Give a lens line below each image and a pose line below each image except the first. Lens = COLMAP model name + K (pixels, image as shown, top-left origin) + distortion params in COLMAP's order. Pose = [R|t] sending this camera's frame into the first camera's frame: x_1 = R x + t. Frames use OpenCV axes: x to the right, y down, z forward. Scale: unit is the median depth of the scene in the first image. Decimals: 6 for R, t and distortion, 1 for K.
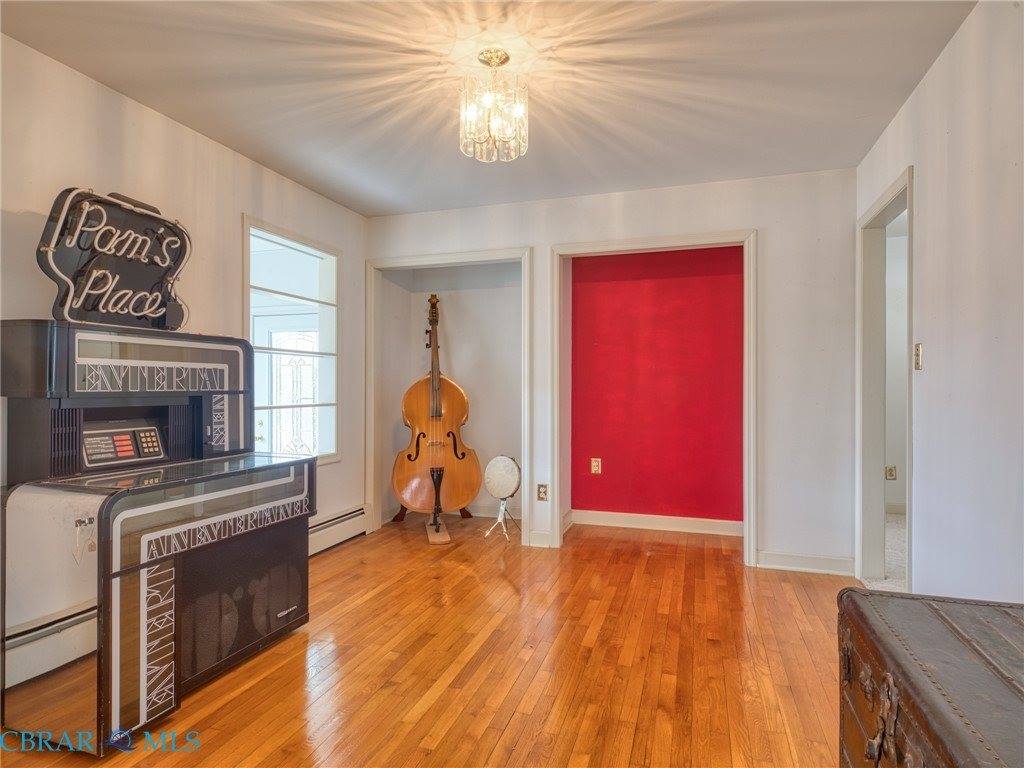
lens RADIAL K [[568.4, 0, 515.2], [0, 568.4, 386.9], [0, 0, 1]] dist [-0.004122, 0.000975]
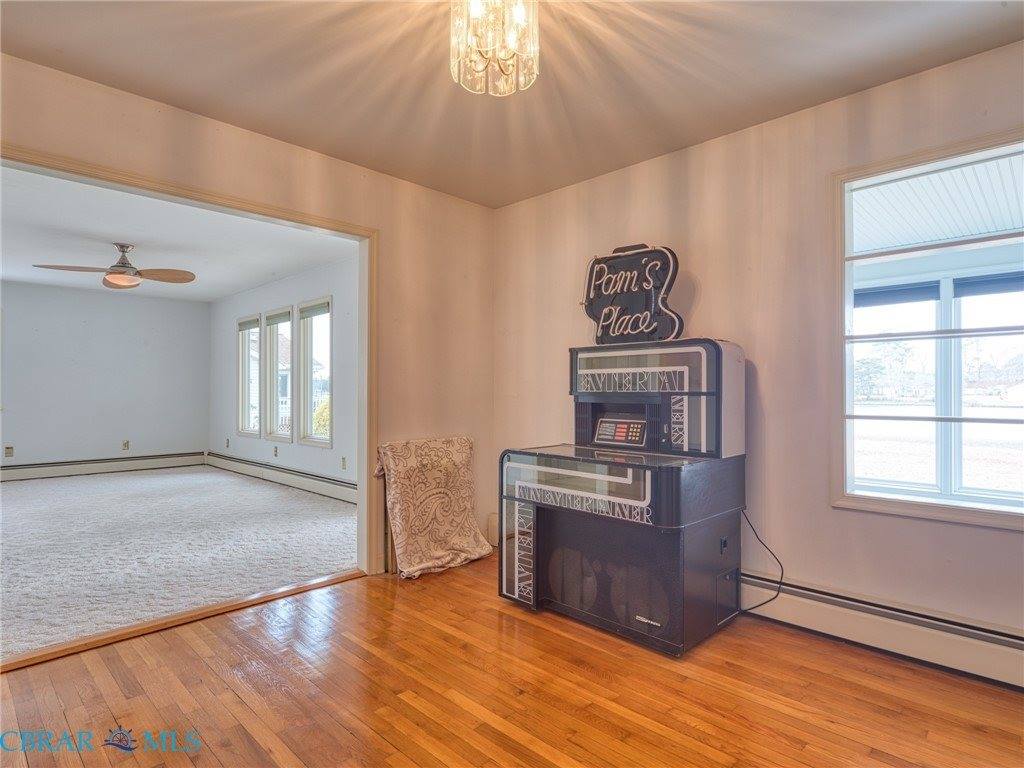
lens RADIAL K [[568.4, 0, 510.9], [0, 568.4, 387.7], [0, 0, 1]] dist [-0.004122, 0.000975]
pose [[-0.455177, -0.007473, -0.890369, 0.611437], [-0.003222, 0.999972, -0.006746, 0.007724], [0.890395, -0.000202, -0.455189, 1.335127]]
